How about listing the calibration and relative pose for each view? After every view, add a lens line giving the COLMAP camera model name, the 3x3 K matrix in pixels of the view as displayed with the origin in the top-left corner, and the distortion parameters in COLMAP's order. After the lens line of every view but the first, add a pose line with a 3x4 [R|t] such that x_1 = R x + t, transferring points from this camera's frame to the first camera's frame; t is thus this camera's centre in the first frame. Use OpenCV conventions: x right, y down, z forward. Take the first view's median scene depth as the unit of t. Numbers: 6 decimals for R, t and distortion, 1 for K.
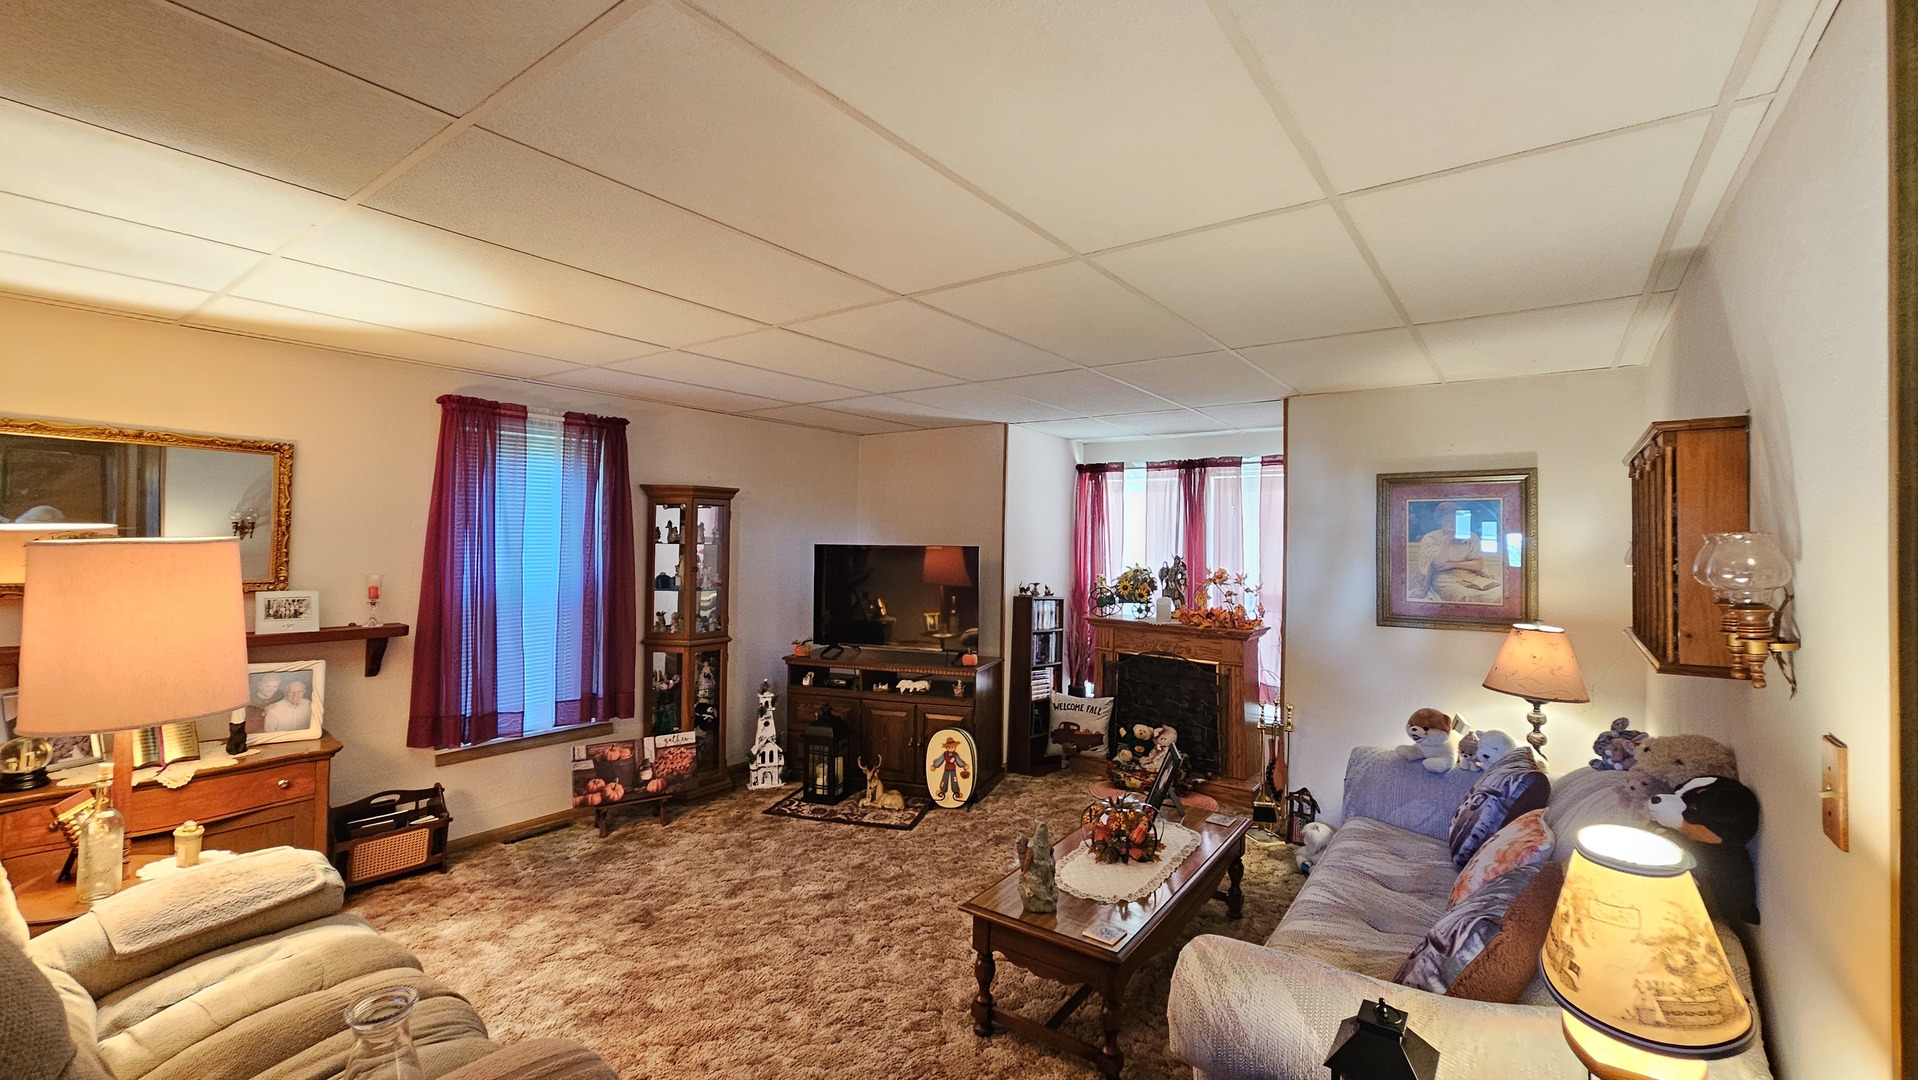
lens RADIAL K [[786.8, 0, 959.4], [0, 786.8, 537.5], [0, 0, 1]] dist [0.001661, 0.000103]
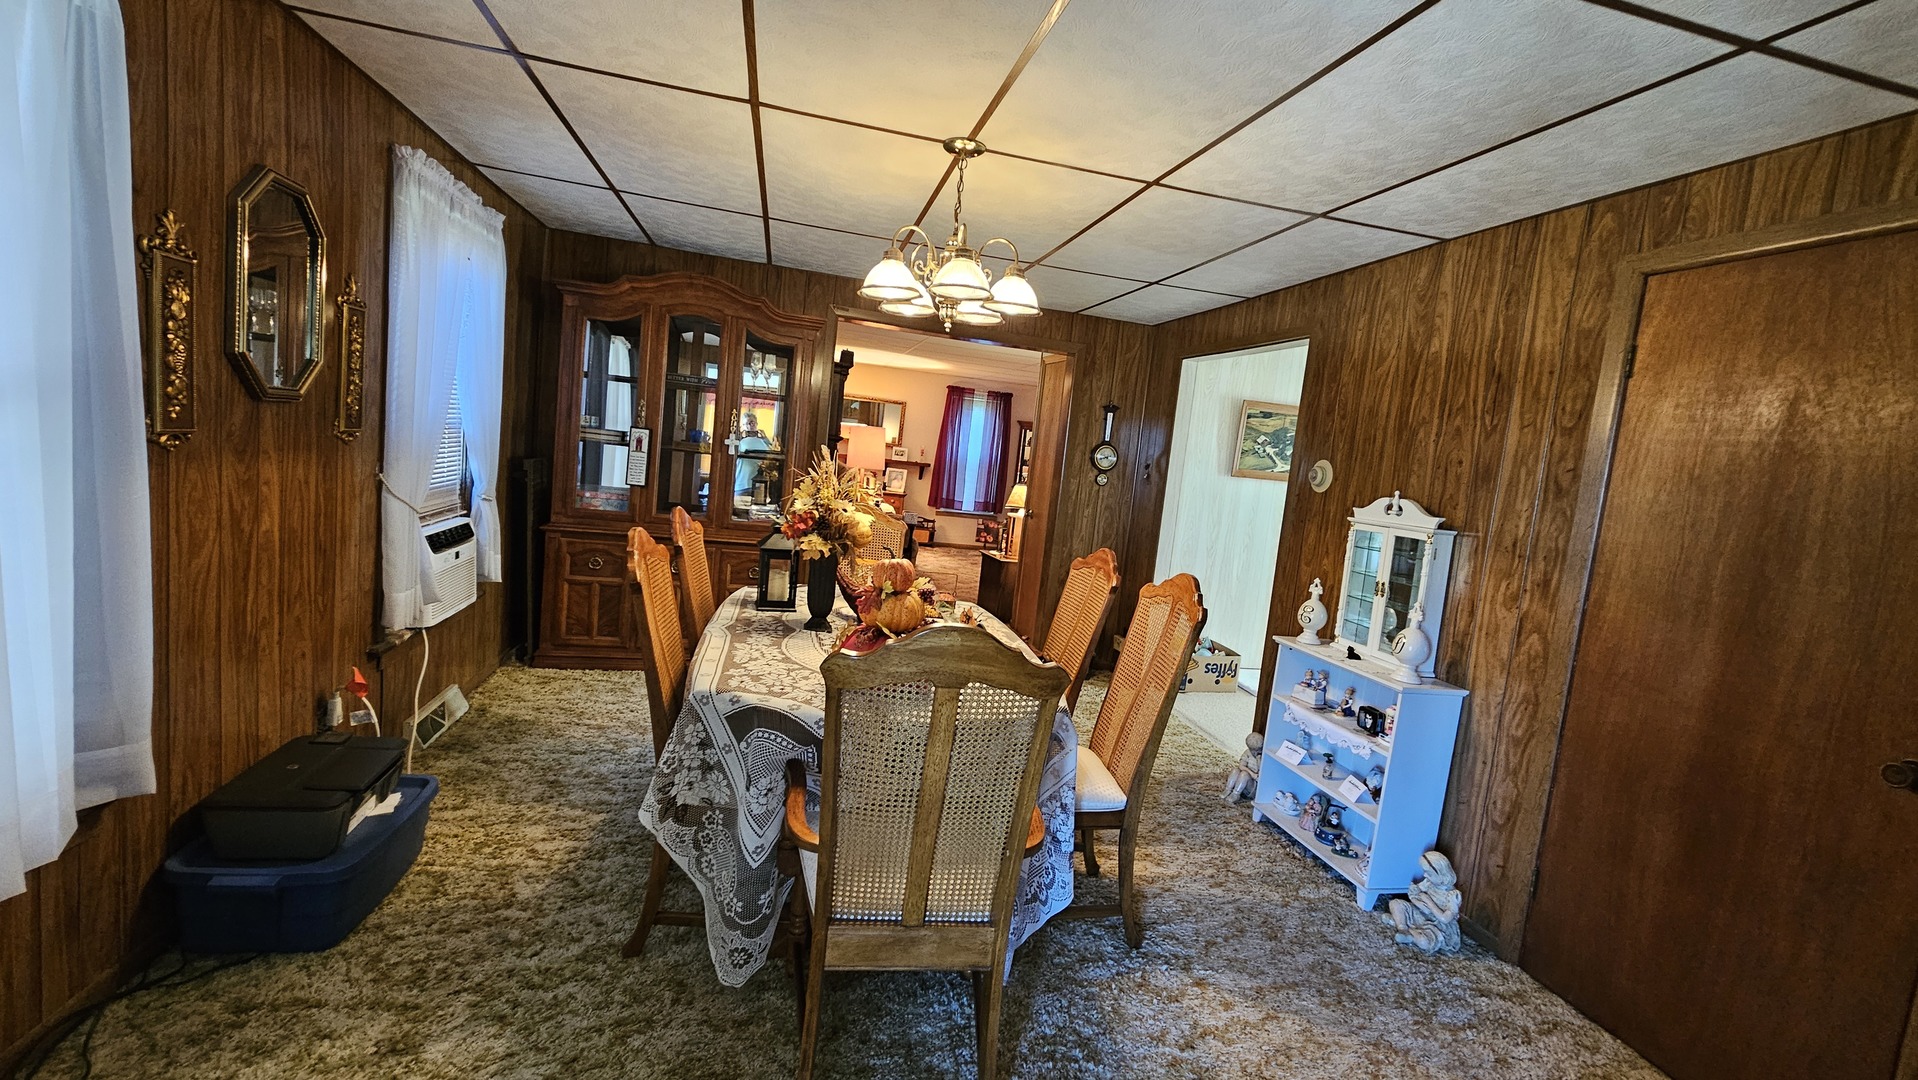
lens RADIAL K [[786.8, 0, 959.9], [0, 786.8, 534.3], [0, 0, 1]] dist [0.001661, 0.000103]
pose [[0.750435, 0.143006, -0.645288, 1.268760], [-0.094721, 0.989504, 0.109135, 0.037053], [0.654122, -0.020776, 0.756104, -1.119222]]
